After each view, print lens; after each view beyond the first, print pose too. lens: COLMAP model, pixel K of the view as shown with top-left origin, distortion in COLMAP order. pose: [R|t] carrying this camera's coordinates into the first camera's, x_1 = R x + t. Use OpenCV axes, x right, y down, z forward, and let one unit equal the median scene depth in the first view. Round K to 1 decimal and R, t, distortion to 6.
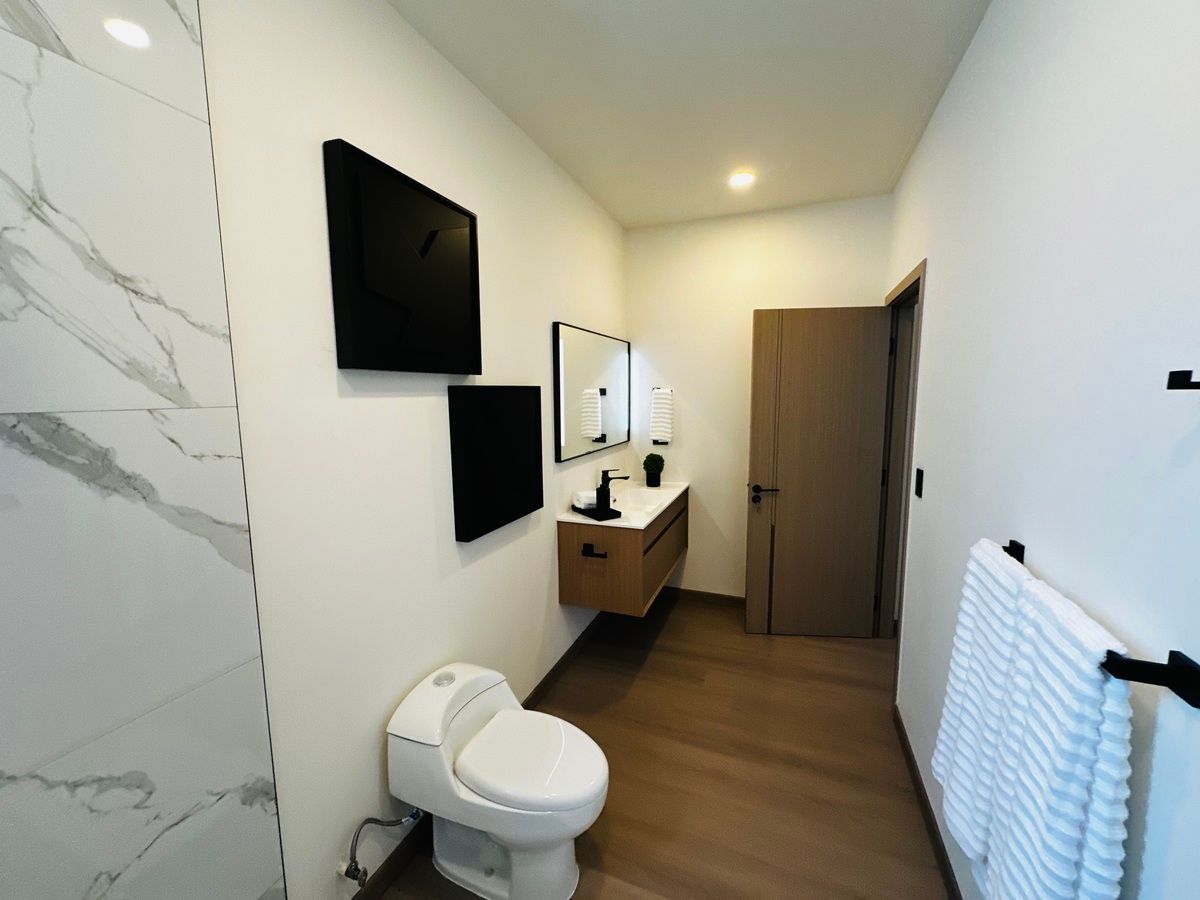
lens RADIAL K [[479.6, 0, 600.6], [0, 479.6, 448.7], [0, 0, 1]] dist [-0.005581, 0.001568]
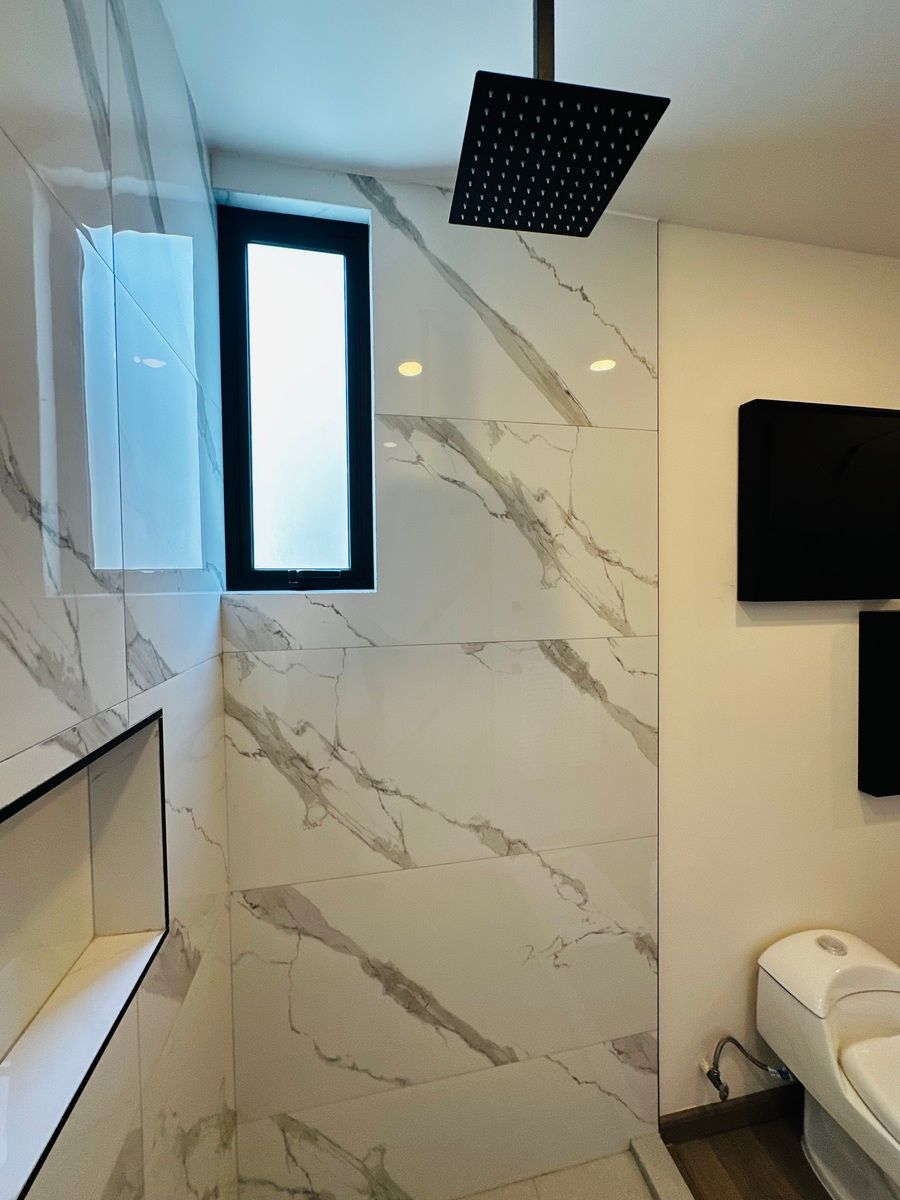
lens RADIAL K [[479.6, 0, 451.2], [0, 479.6, 599.9], [0, 0, 1]] dist [-0.005581, 0.001568]
pose [[0.538988, 0.026361, -0.841901, 0.020233], [-0.091207, 0.995460, -0.027222, -0.065467], [0.837361, 0.091460, 0.538945, -0.121918]]
